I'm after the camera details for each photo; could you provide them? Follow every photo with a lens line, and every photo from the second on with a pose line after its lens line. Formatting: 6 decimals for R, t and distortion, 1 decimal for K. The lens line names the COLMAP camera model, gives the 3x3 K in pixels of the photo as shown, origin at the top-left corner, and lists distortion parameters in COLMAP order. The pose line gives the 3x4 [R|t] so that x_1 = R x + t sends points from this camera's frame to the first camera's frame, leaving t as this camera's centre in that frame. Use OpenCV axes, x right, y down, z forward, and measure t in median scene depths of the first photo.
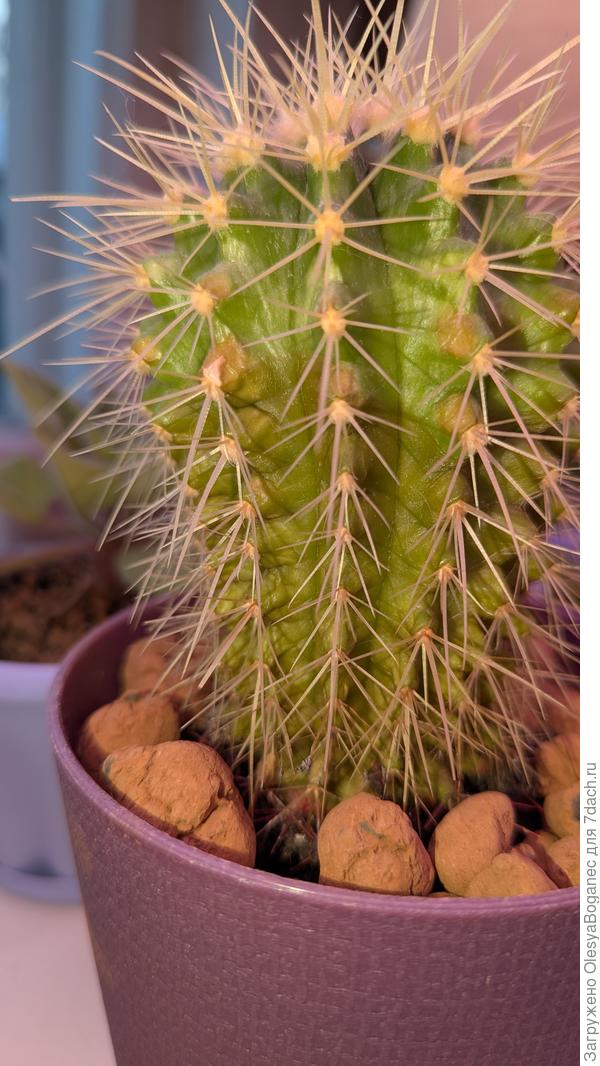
lens RADIAL K [[762.6, 0, 322.0], [0, 762.6, 551.5], [0, 0, 1]] dist [-0.072375, 0.001090]
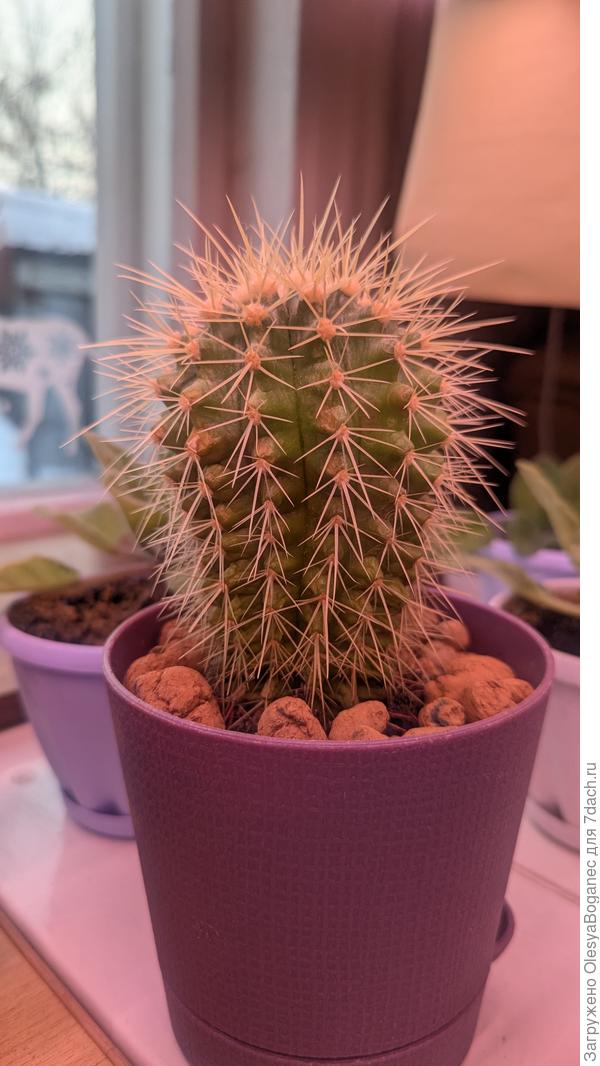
lens RADIAL K [[650.9, 0, 300.0], [0, 650.9, 533.0], [0, 0, 1]] dist [-0.074777, -0.000577]
pose [[0.996007, -0.022862, -0.086297, 0.224181], [0.016911, 0.997468, -0.069073, 0.069925], [0.087658, 0.067338, 0.993872, -0.429730]]
